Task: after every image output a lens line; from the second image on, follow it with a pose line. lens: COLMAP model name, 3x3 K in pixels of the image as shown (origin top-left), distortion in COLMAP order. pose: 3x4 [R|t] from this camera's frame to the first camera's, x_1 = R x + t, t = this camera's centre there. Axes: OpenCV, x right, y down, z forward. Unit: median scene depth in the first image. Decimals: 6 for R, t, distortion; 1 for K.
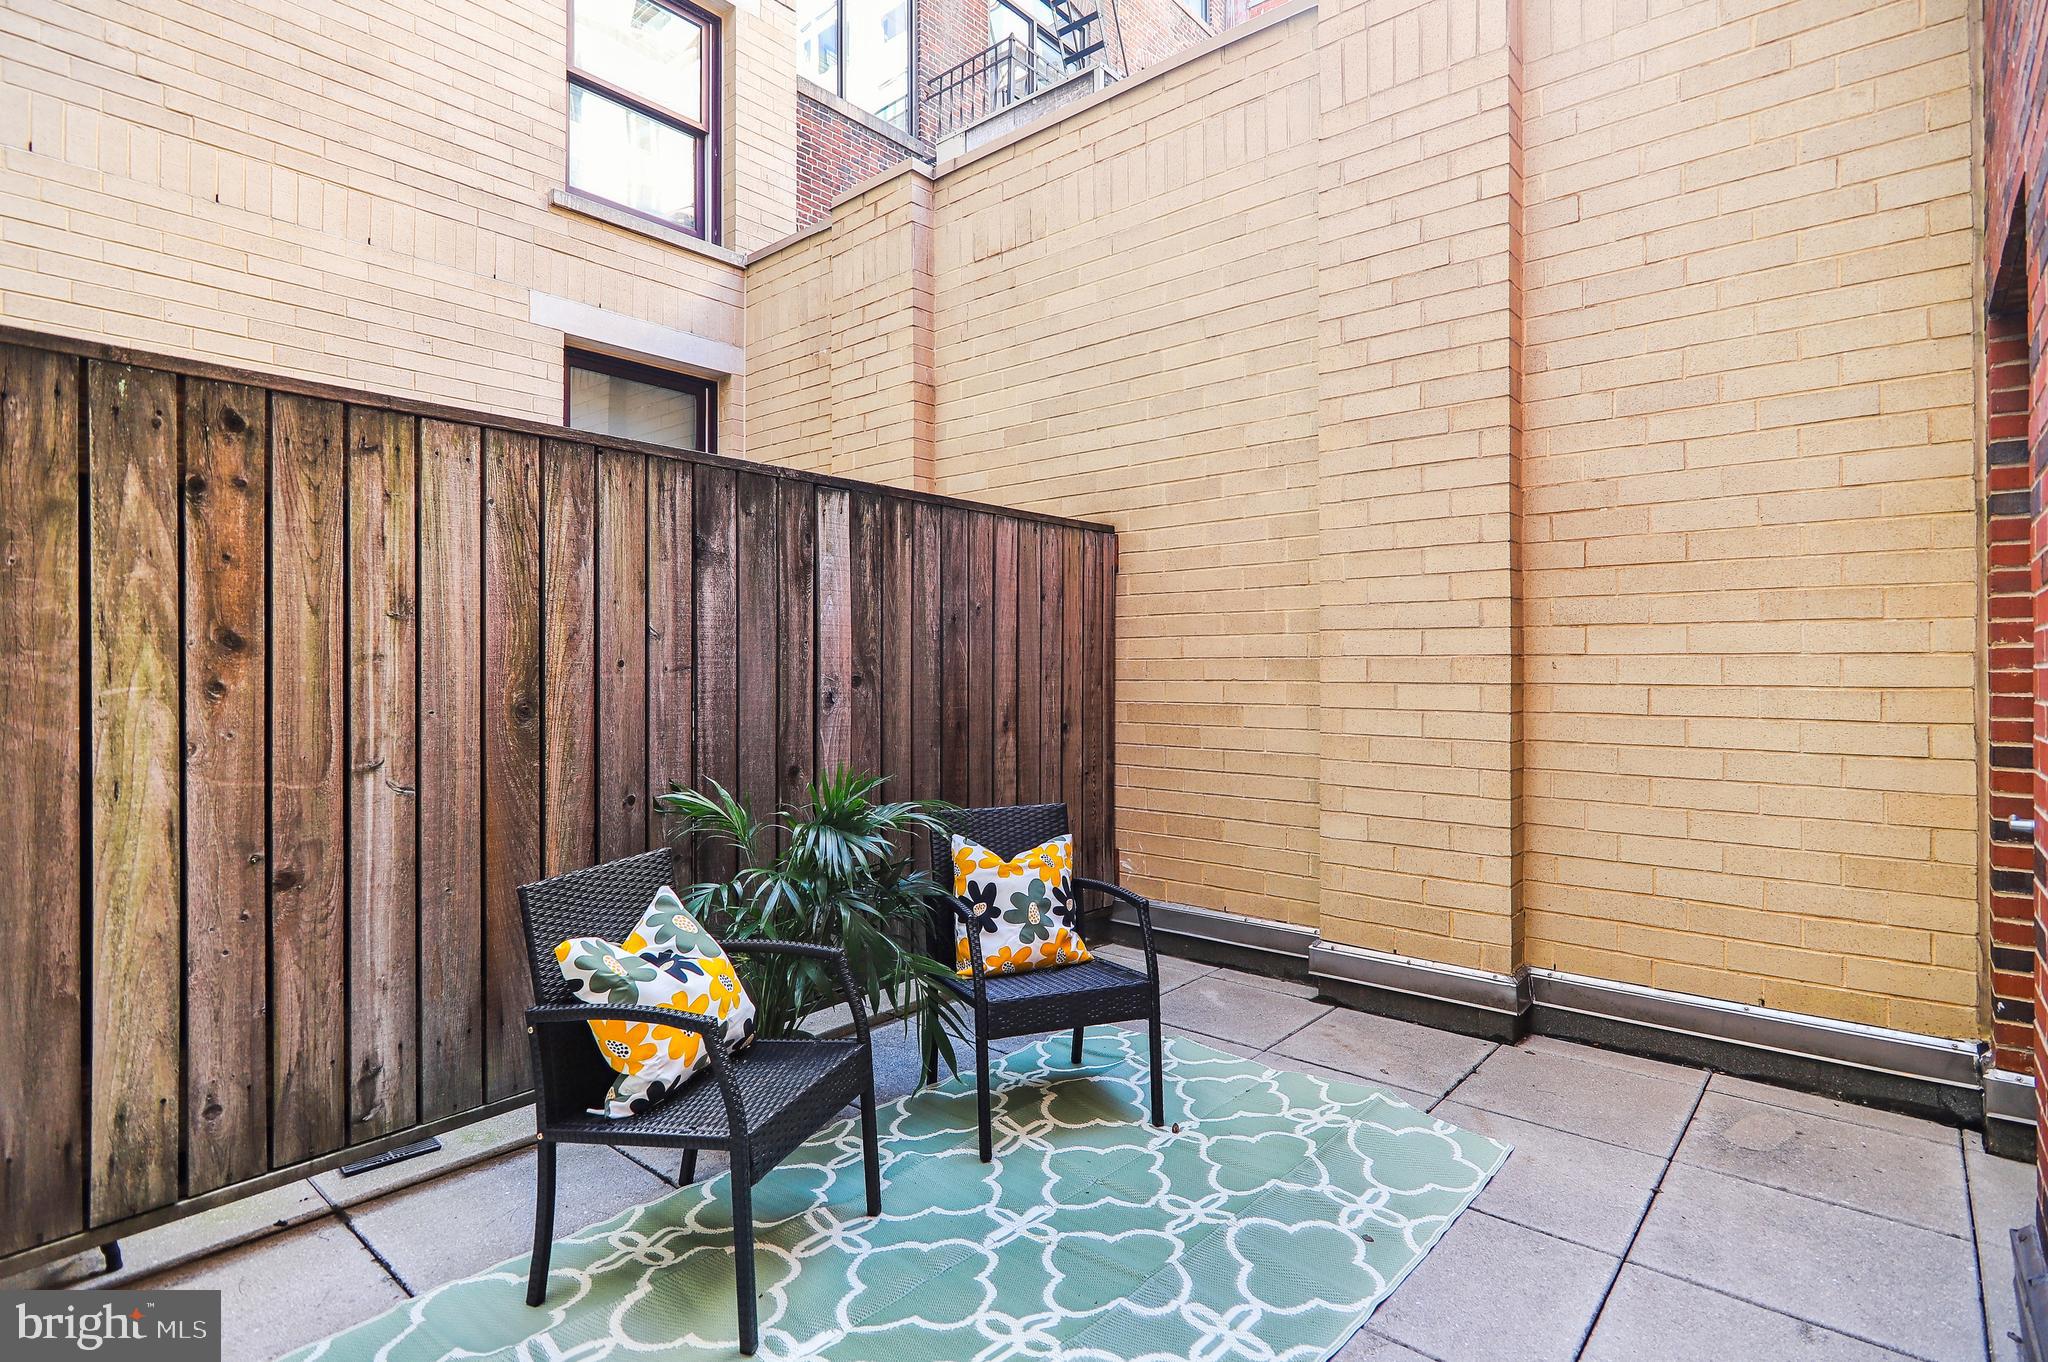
lens RADIAL K [[1000.9, 0, 1035.9], [0, 1000.9, 675.6], [0, 0, 1]] dist [-0.008466, -0.000977]
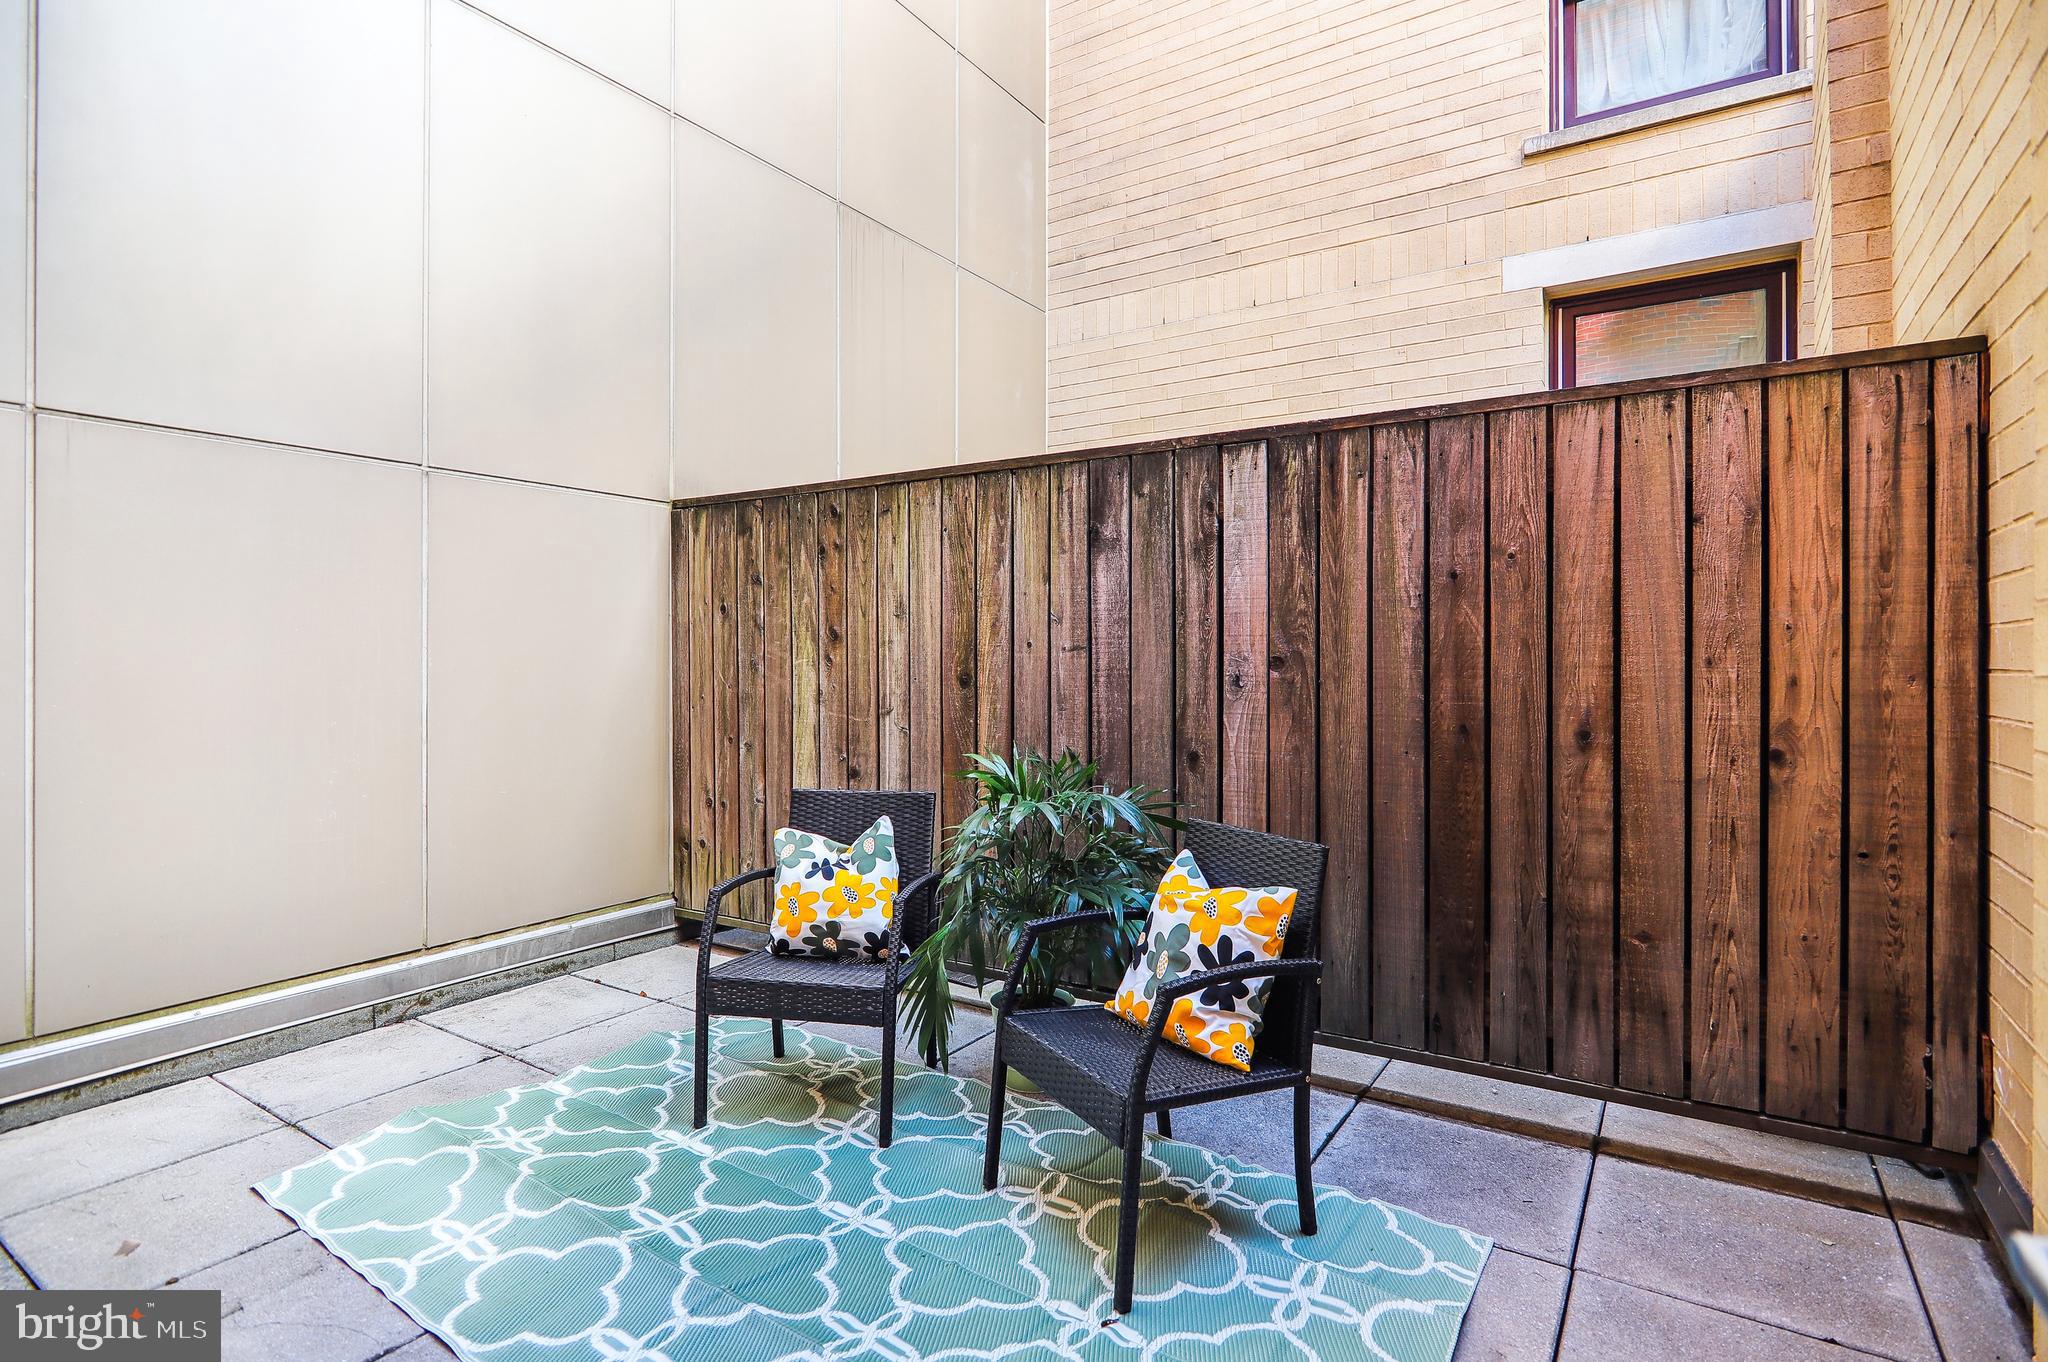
lens RADIAL K [[1000.9, 0, 1035.9], [0, 1000.9, 675.6], [0, 0, 1]] dist [-0.008466, -0.000977]
pose [[0.137943, 0.018161, -0.990274, 0.704491], [-0.008075, 0.999819, 0.017211, 0.003843], [0.990407, 0.005622, 0.138065, 0.760546]]
